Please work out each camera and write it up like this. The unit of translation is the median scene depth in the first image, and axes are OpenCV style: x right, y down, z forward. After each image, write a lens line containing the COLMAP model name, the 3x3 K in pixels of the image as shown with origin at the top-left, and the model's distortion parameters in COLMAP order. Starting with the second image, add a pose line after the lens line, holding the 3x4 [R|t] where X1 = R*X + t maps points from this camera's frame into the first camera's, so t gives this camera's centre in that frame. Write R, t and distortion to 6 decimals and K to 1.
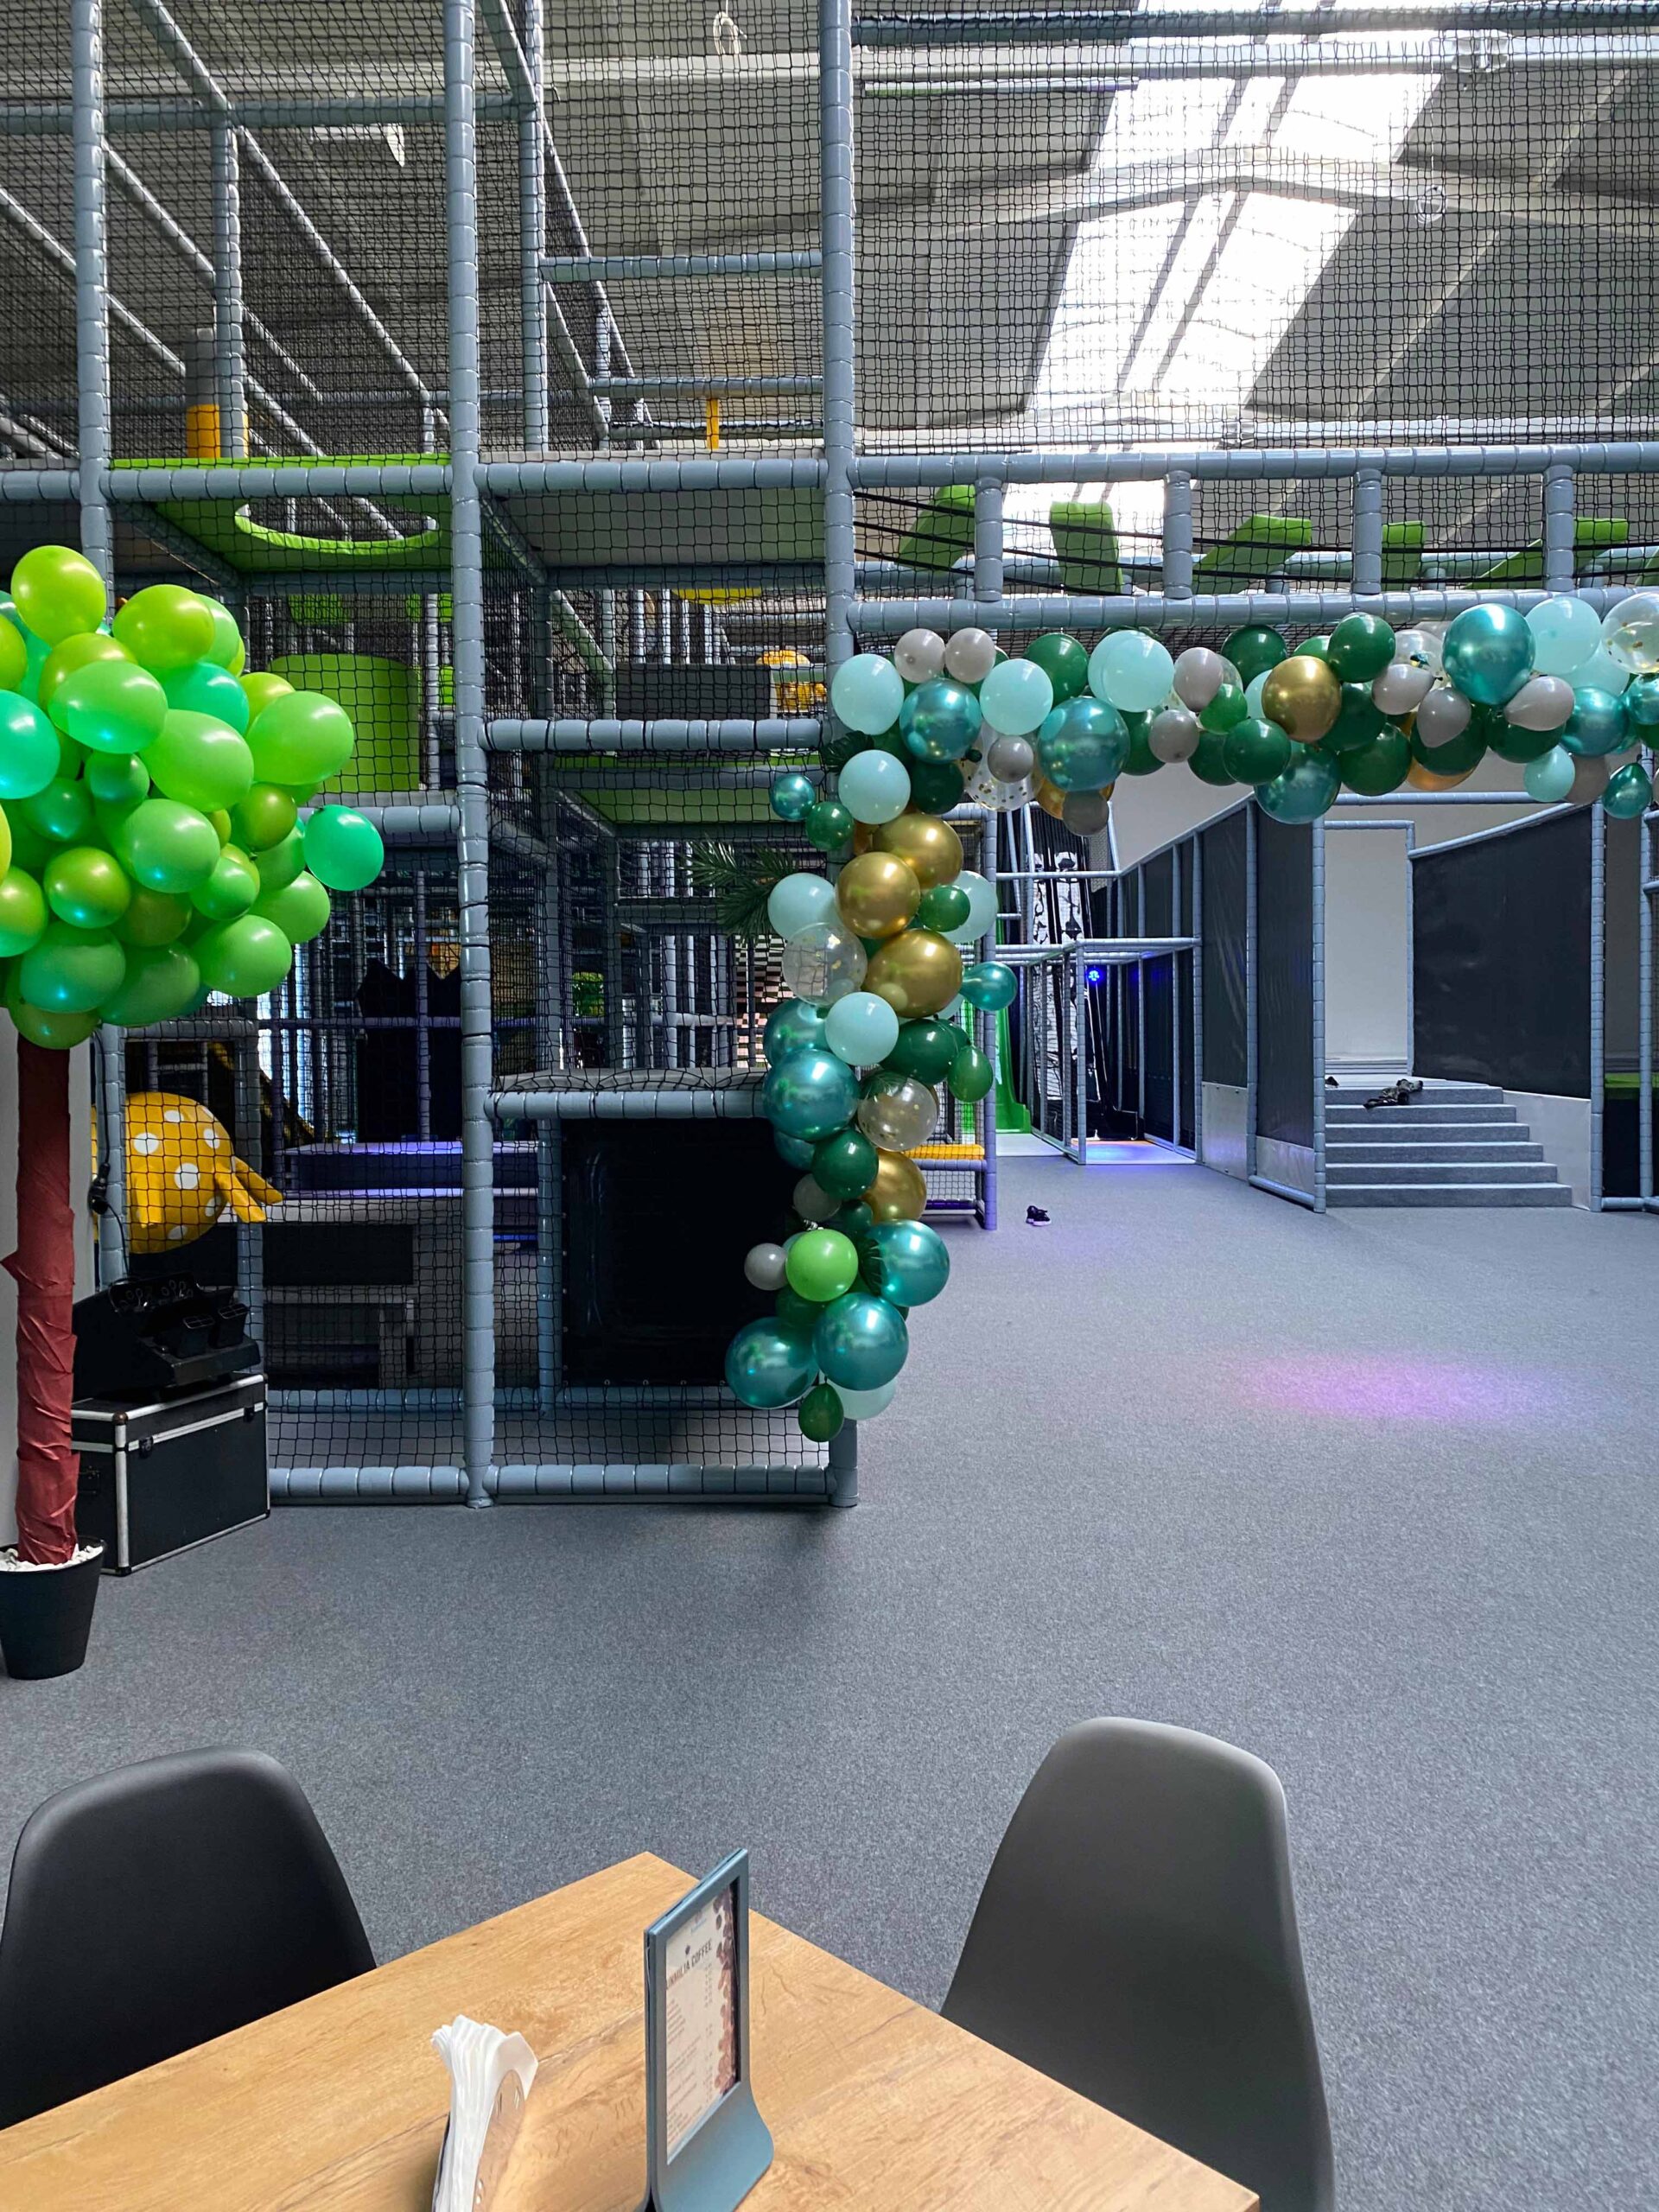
lens RADIAL K [[1706.8, 0, 825.3], [0, 1706.8, 1104.1], [0, 0, 1]] dist [0.184900, 0.001505]
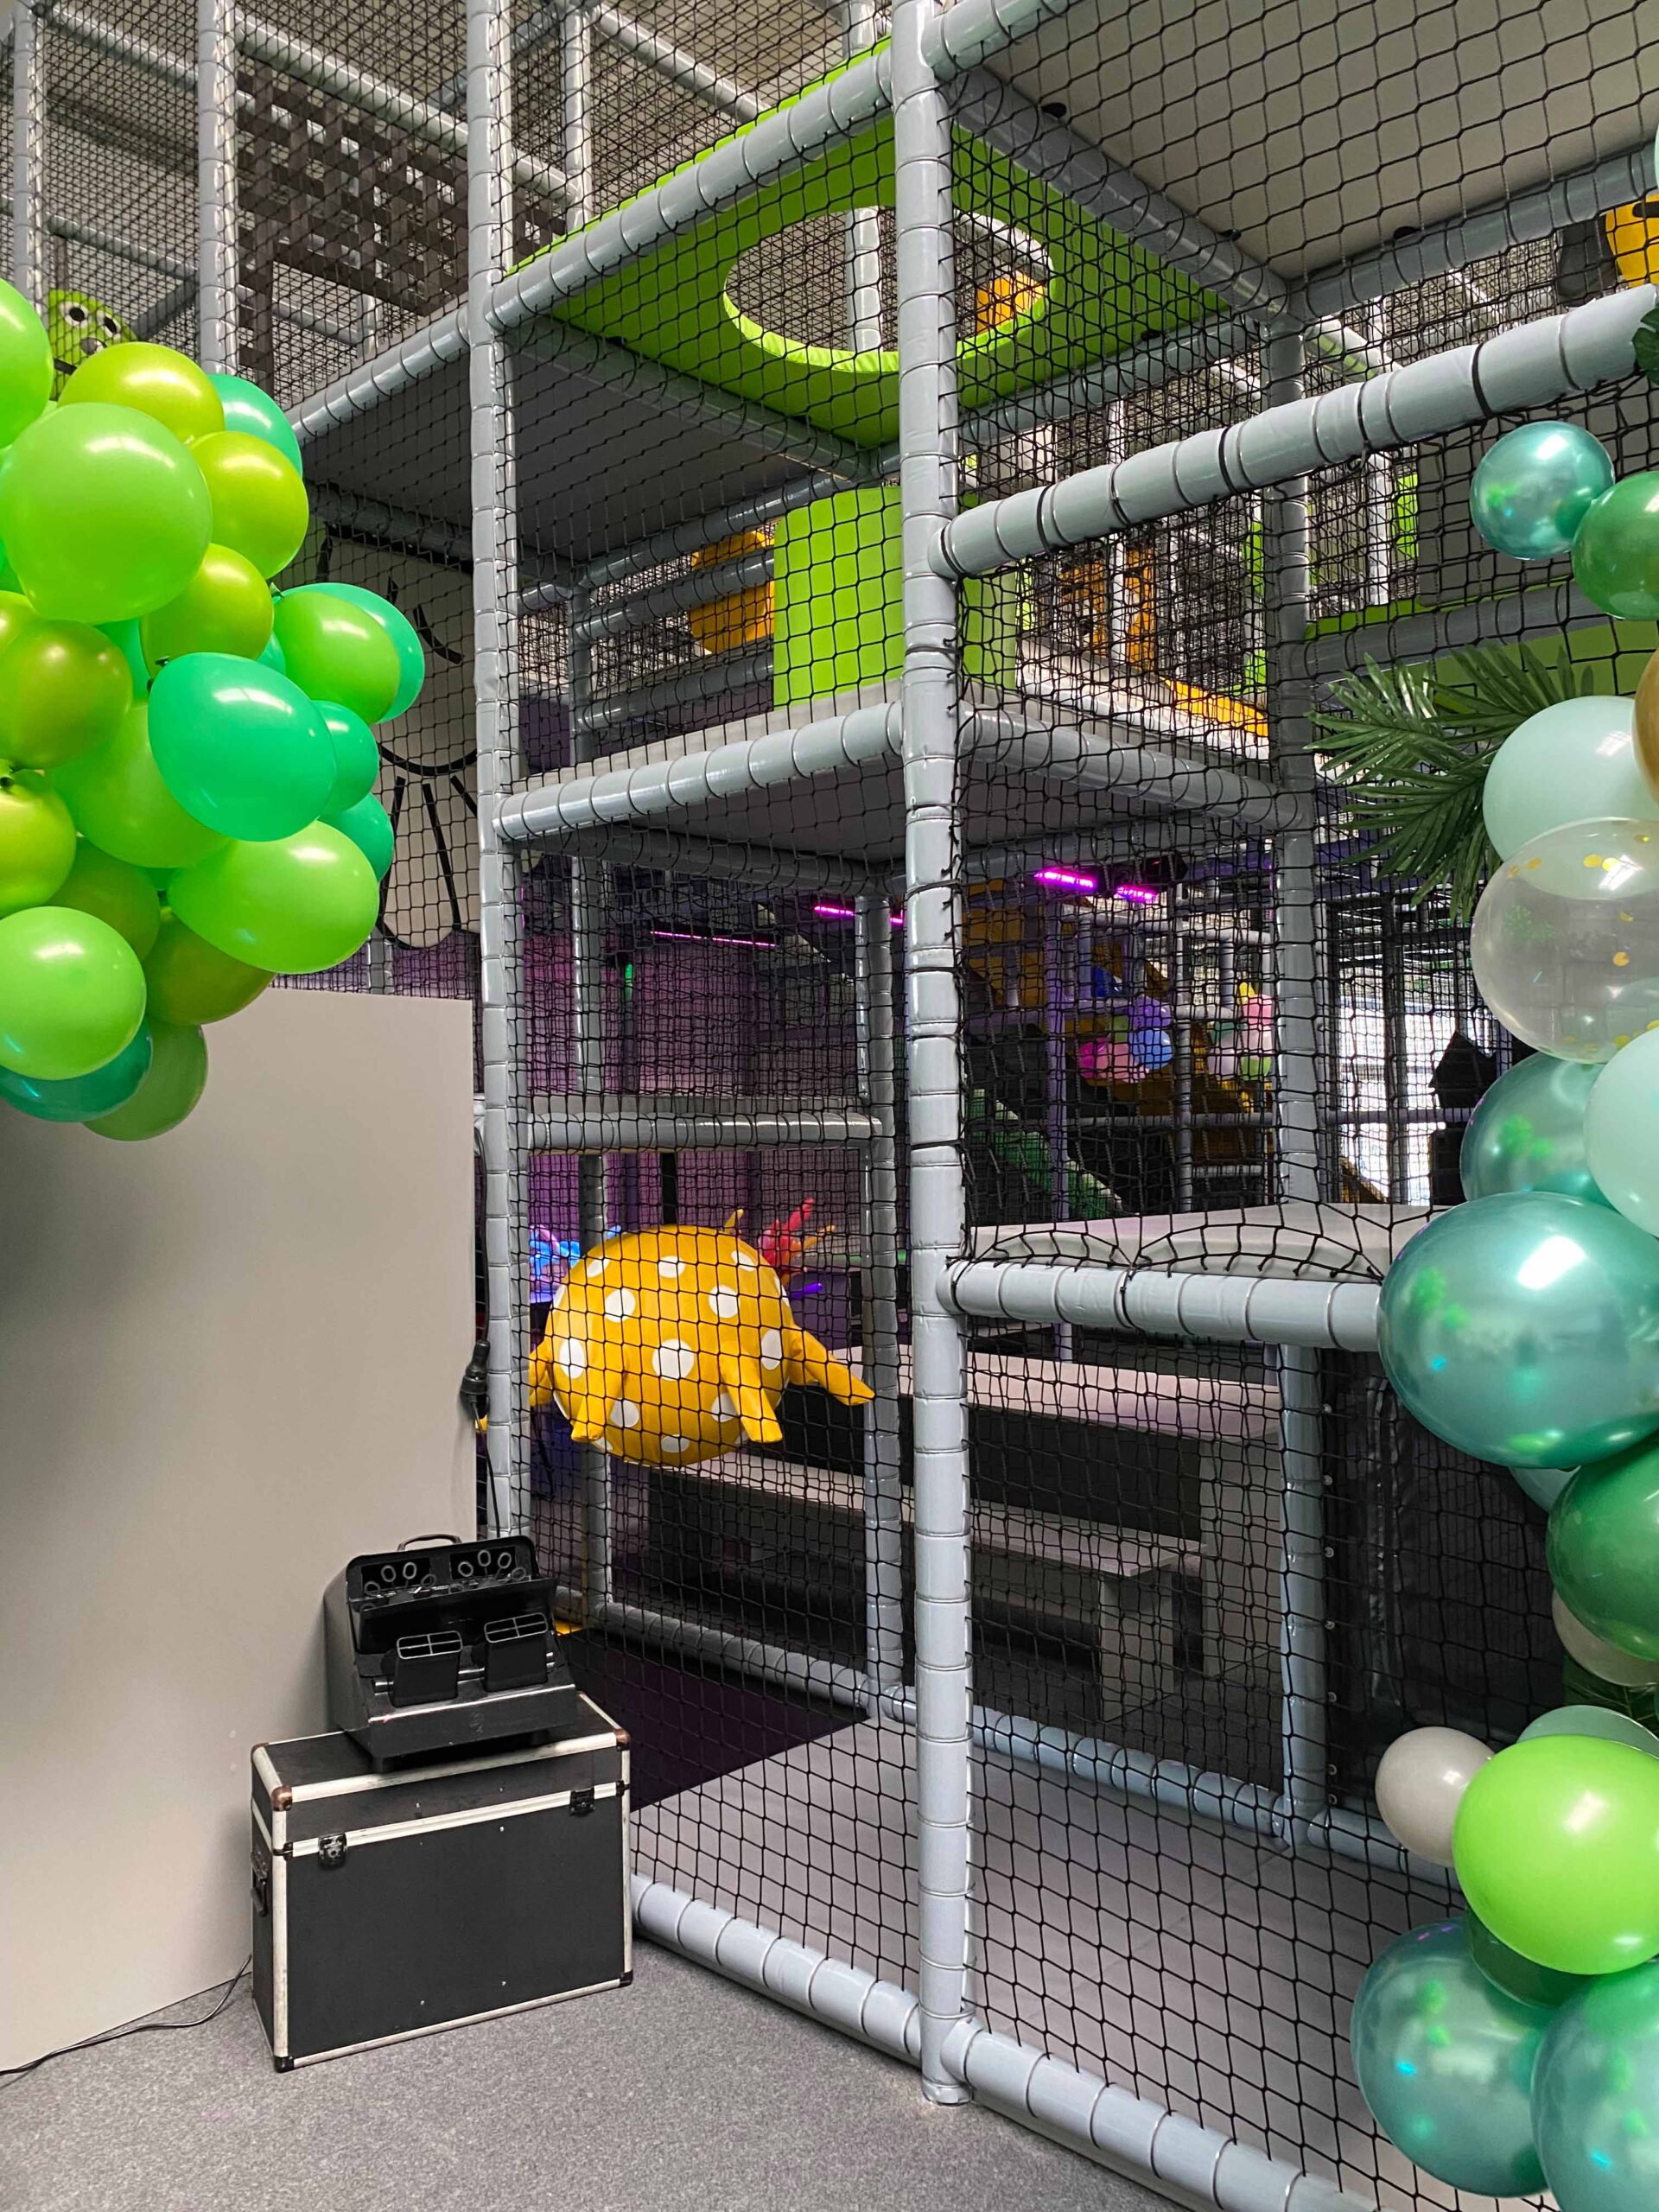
lens RADIAL K [[1699.2, 0, 827.2], [0, 1699.2, 1123.3], [0, 0, 1]] dist [0.003625, 0.033710]
pose [[0.741136, -0.004284, -0.671341, 0.109052], [-0.024492, 0.999141, -0.033414, -0.029907], [0.670908, 0.041207, 0.740395, 0.630962]]
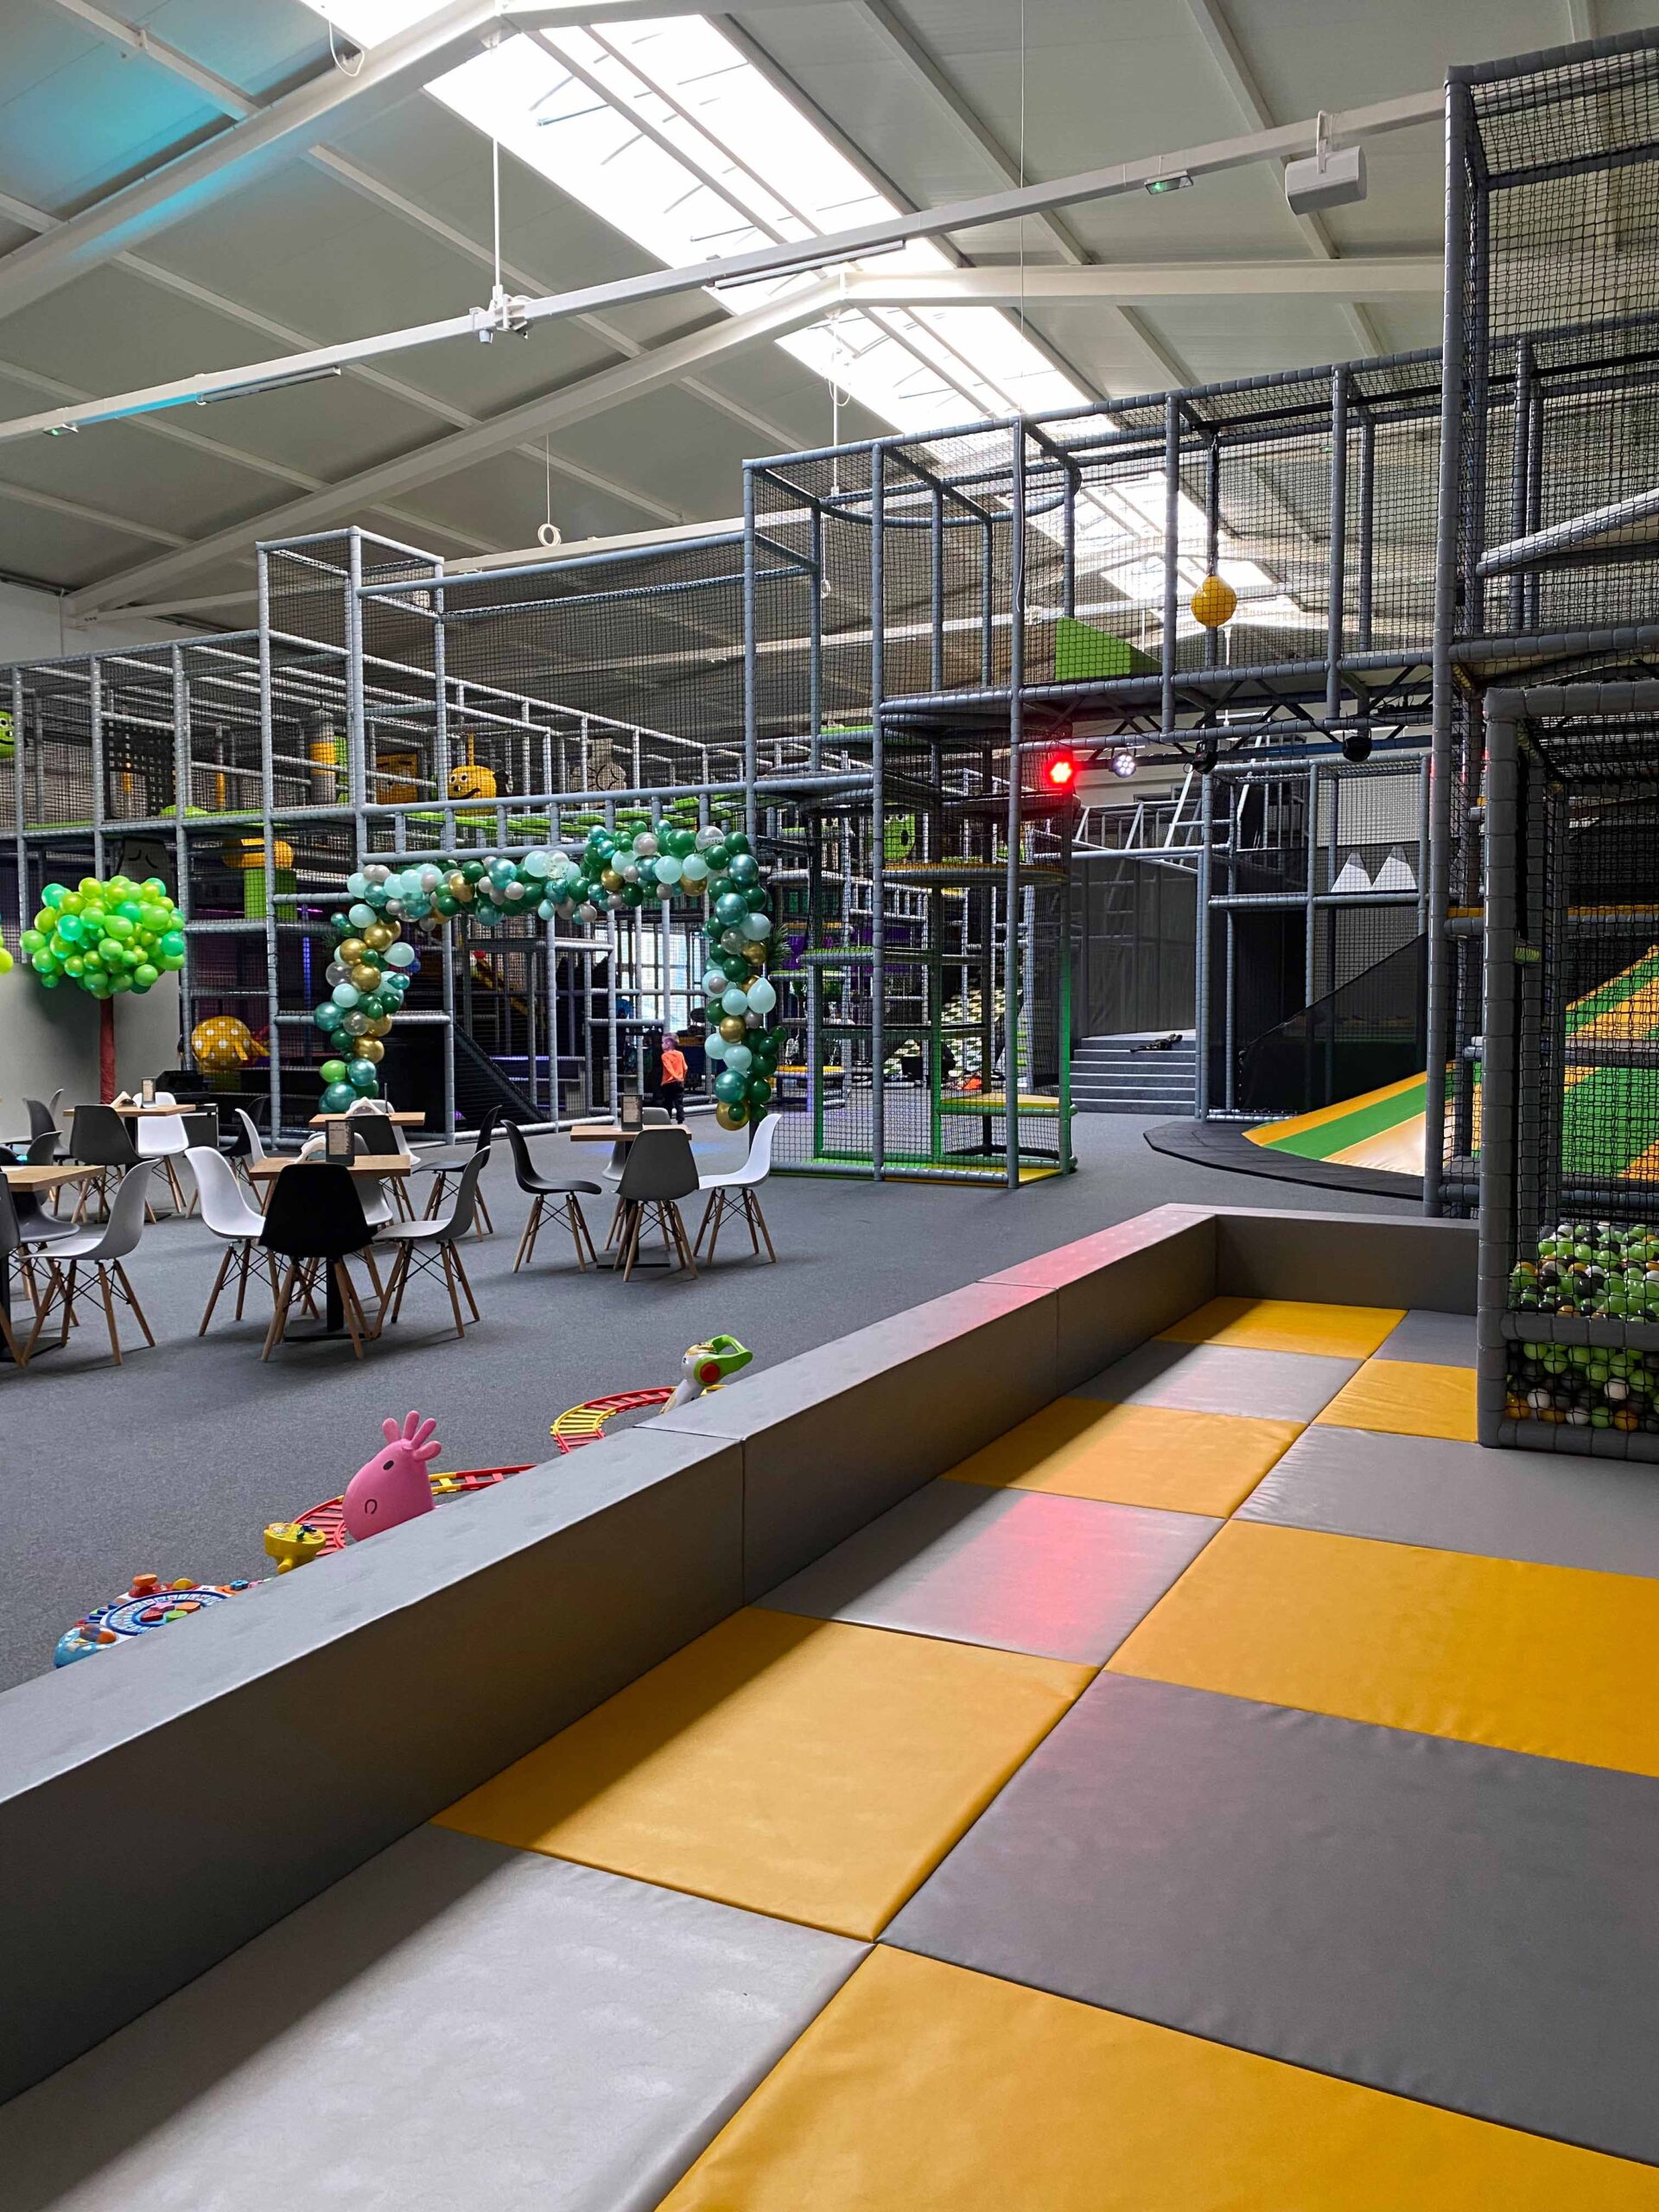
lens RADIAL K [[1699.2, 0, 827.2], [0, 1699.2, 1123.3], [0, 0, 1]] dist [0.003625, 0.033710]
pose [[0.900612, 0.042263, -0.432564, 2.062844], [-0.029663, 0.998917, 0.035837, 0.048245], [0.433610, -0.019444, 0.900891, -1.339698]]
